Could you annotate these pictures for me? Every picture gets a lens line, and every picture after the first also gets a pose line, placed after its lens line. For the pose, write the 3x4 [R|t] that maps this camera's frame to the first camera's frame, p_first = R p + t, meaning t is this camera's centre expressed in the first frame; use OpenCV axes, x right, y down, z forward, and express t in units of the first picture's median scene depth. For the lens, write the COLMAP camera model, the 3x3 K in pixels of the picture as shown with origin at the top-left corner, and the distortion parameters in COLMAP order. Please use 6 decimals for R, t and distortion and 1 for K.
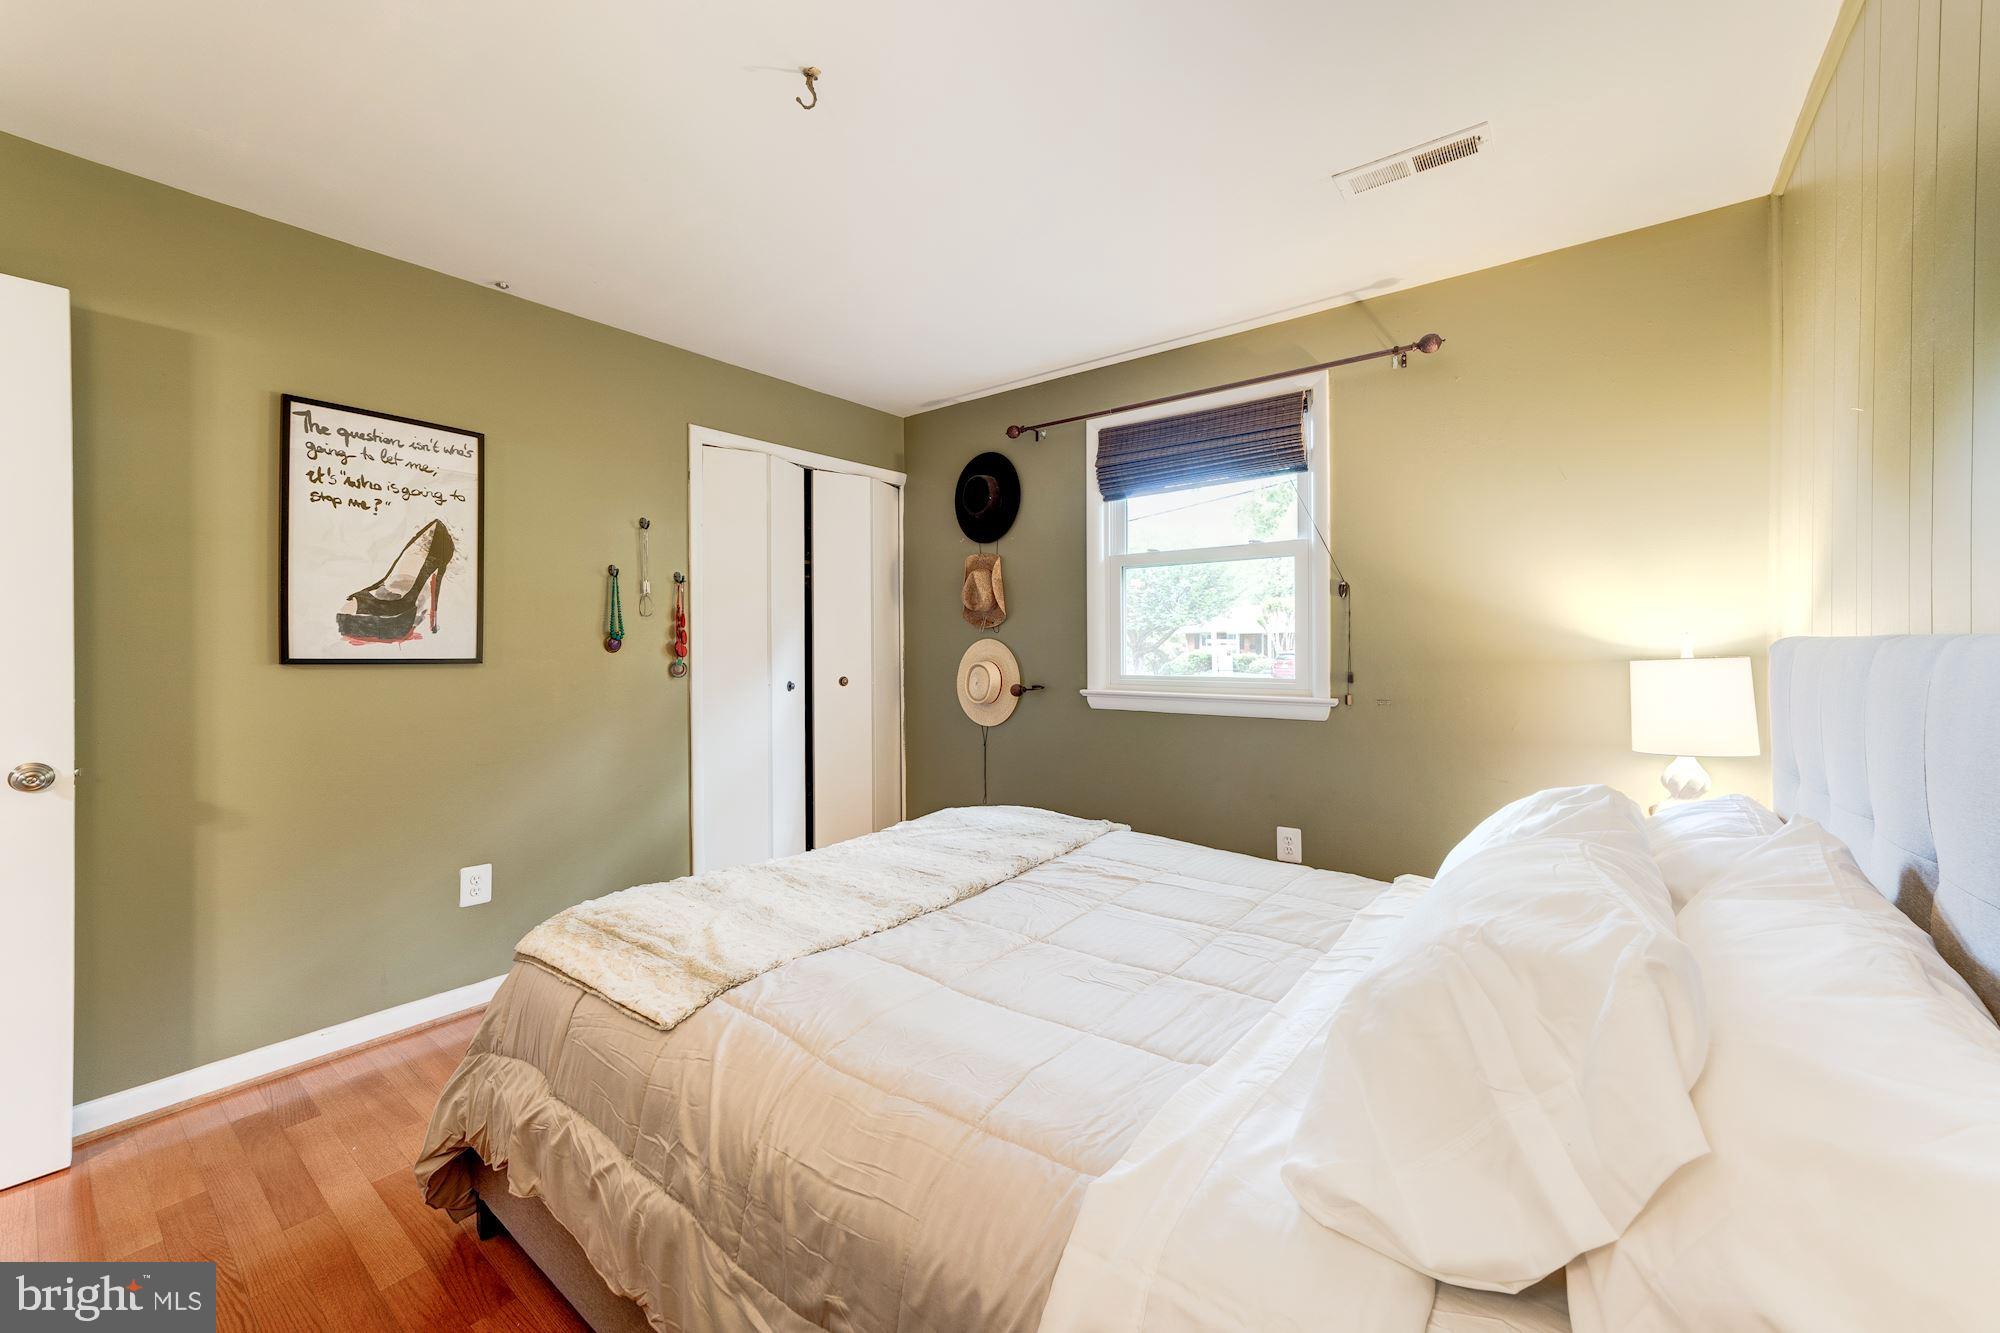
lens RADIAL K [[777.3, 0, 998.5], [0, 777.3, 653.8], [0, 0, 1]] dist [-0.003594, 0.000483]
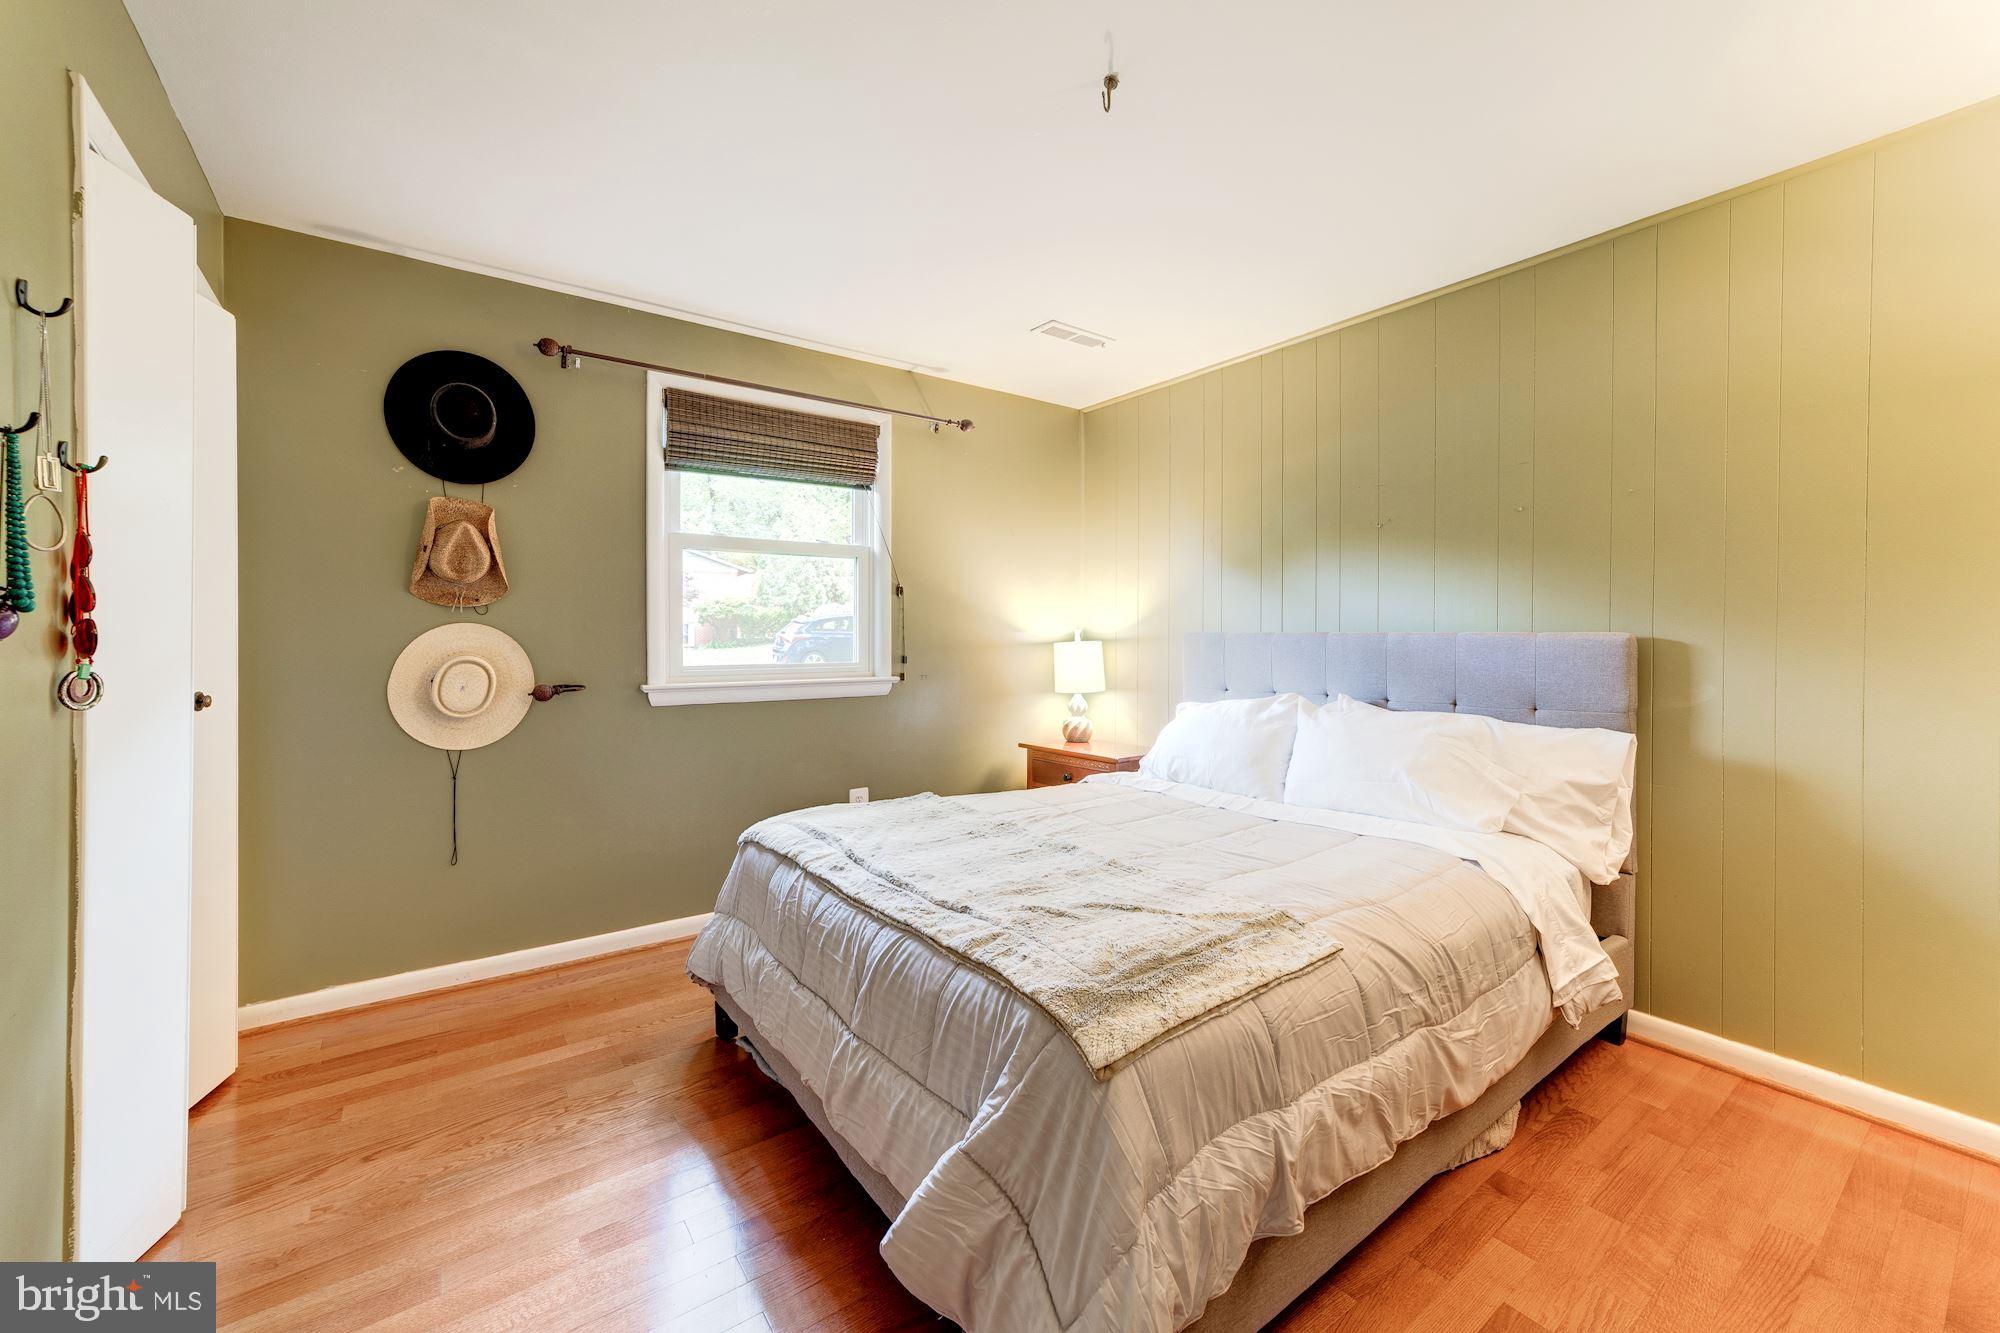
lens RADIAL K [[777.3, 0, 974.5], [0, 777.3, 641.5], [0, 0, 1]] dist [-0.003594, 0.000483]
pose [[0.294034, -0.006618, 0.955772, -0.653614], [0.006718, 0.999966, 0.004858, -0.003960], [-0.955771, 0.004993, 0.294068, 0.443181]]
